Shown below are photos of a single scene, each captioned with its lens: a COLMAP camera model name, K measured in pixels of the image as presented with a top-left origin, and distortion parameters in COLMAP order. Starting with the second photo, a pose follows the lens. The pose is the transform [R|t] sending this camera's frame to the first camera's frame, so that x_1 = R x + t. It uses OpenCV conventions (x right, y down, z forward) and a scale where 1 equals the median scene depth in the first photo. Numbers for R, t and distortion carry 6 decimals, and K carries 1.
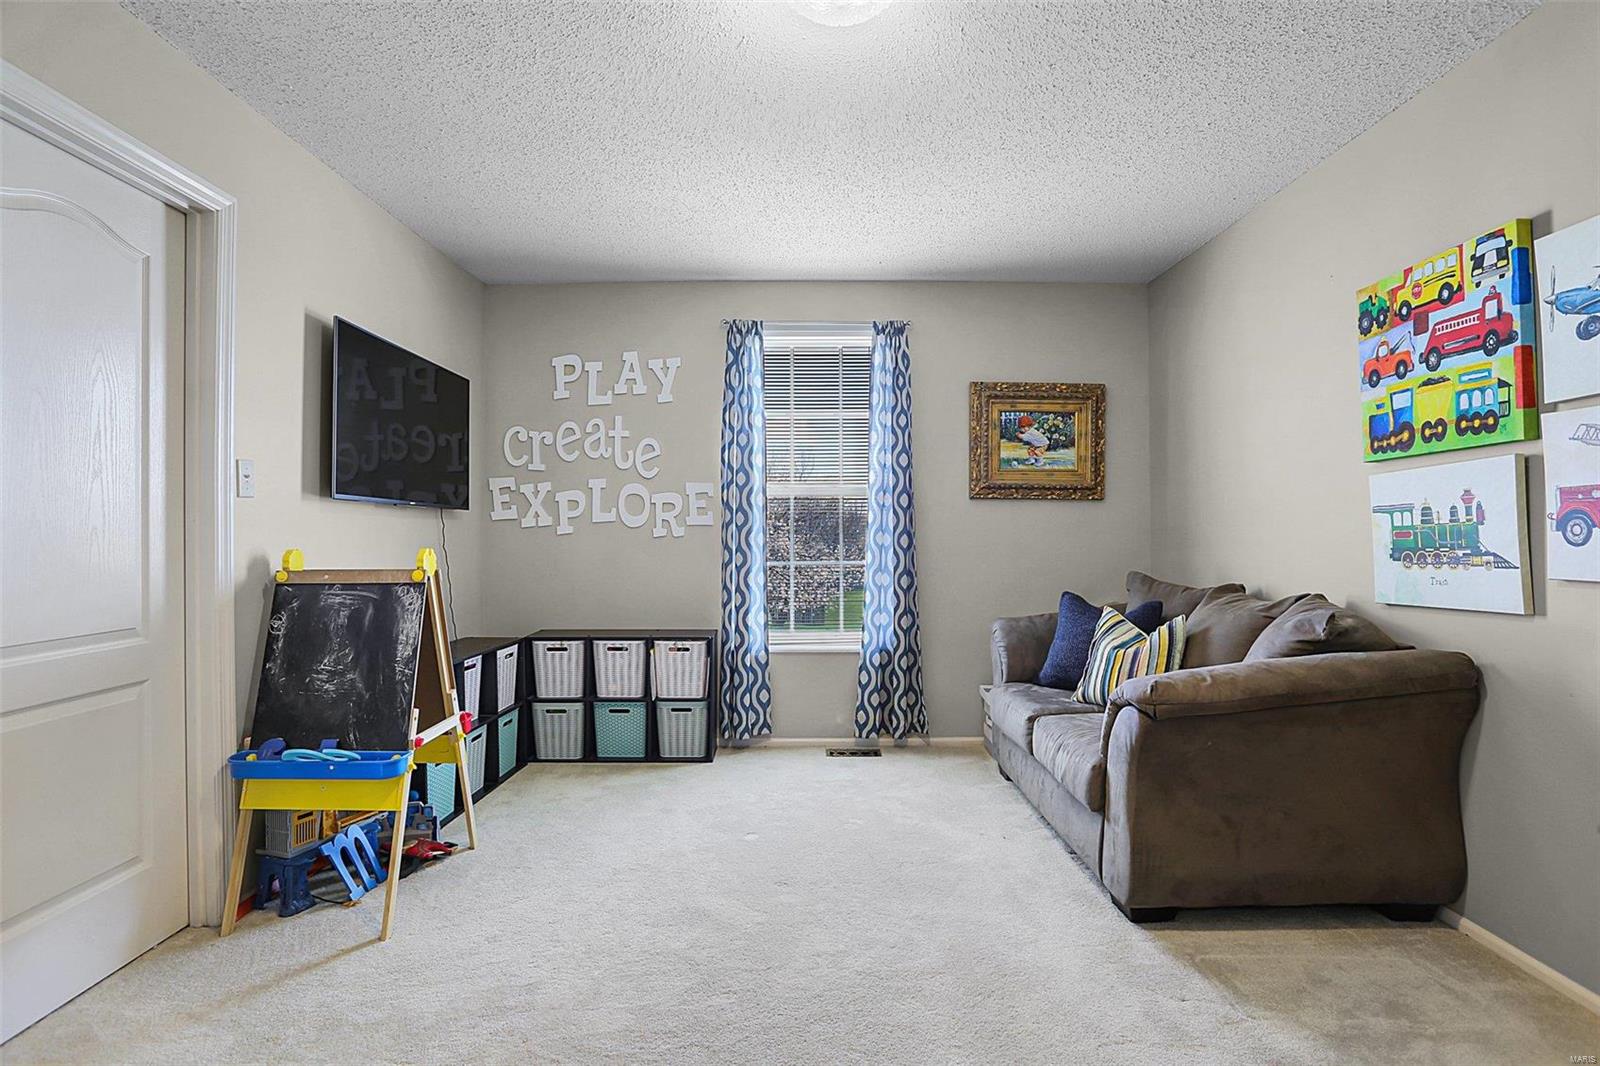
lens RADIAL K [[775.2, 0, 800.0], [0, 775.2, 533.0], [0, 0, 1]] dist [-0.082436, 0.043429]
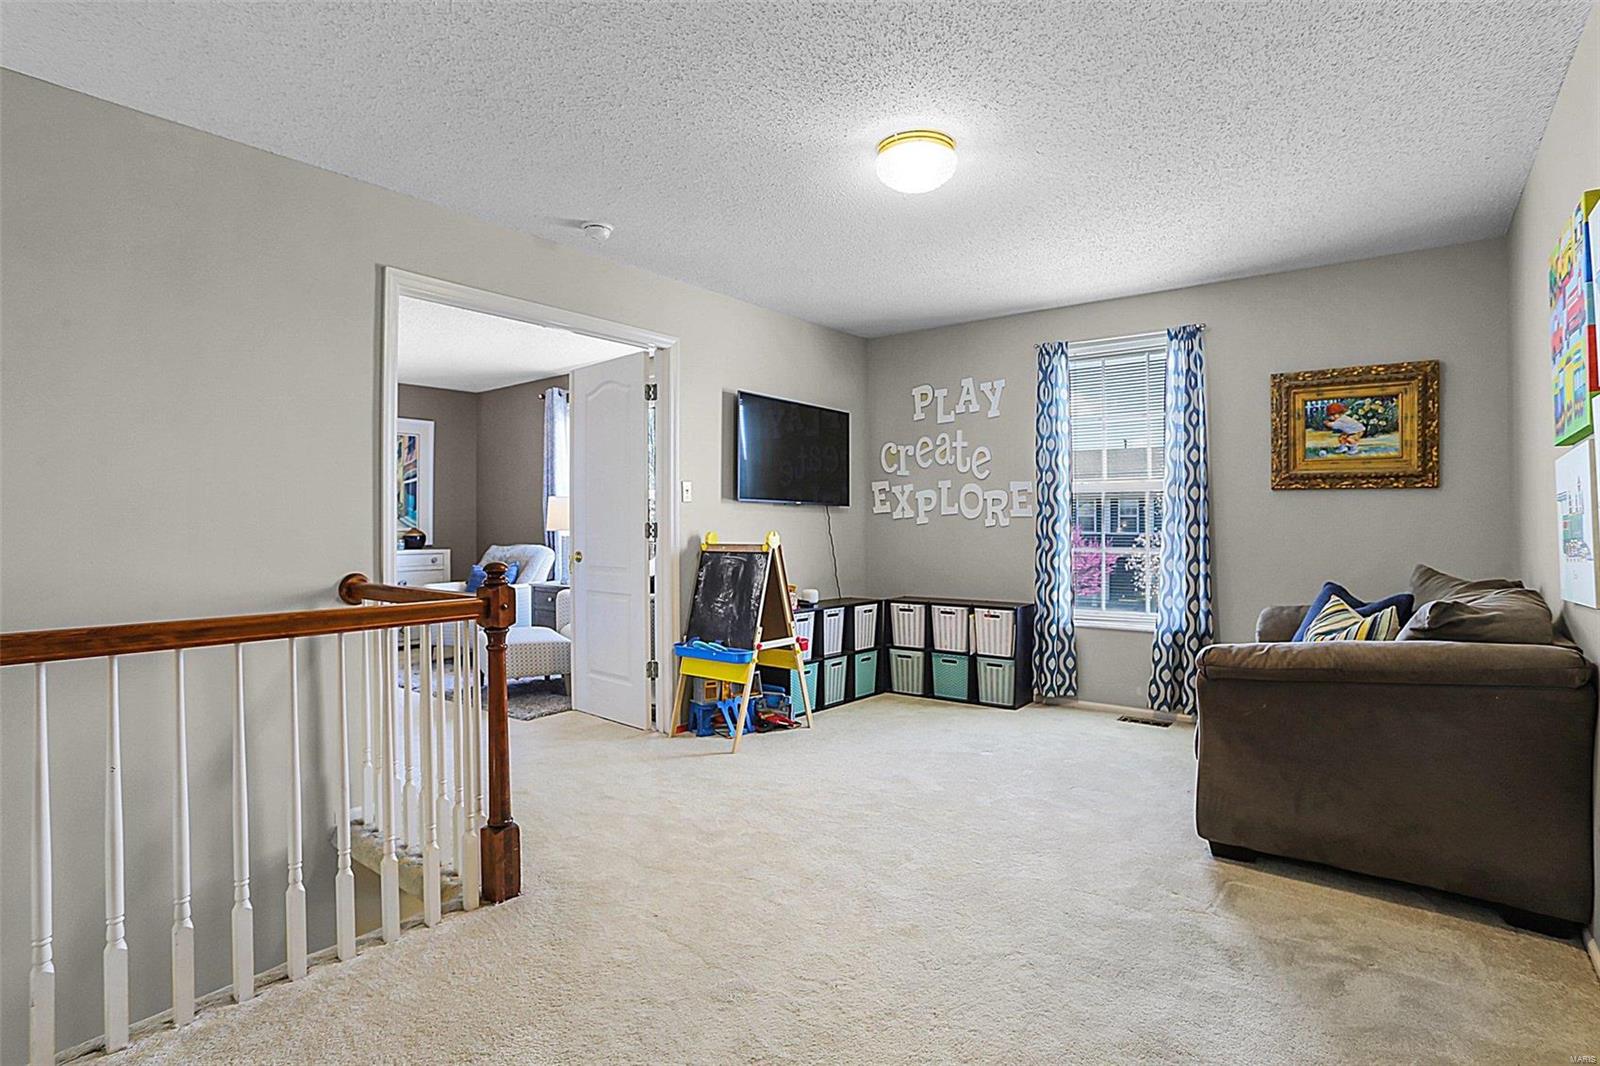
lens RADIAL K [[775.2, 0, 800.0], [0, 775.2, 533.0], [0, 0, 1]] dist [-0.082436, 0.043429]
pose [[0.790754, 0.008851, -0.612070, 0.344093], [-0.001975, 0.999927, 0.011907, 0.001898], [0.612130, -0.008207, 0.790714, -0.167724]]
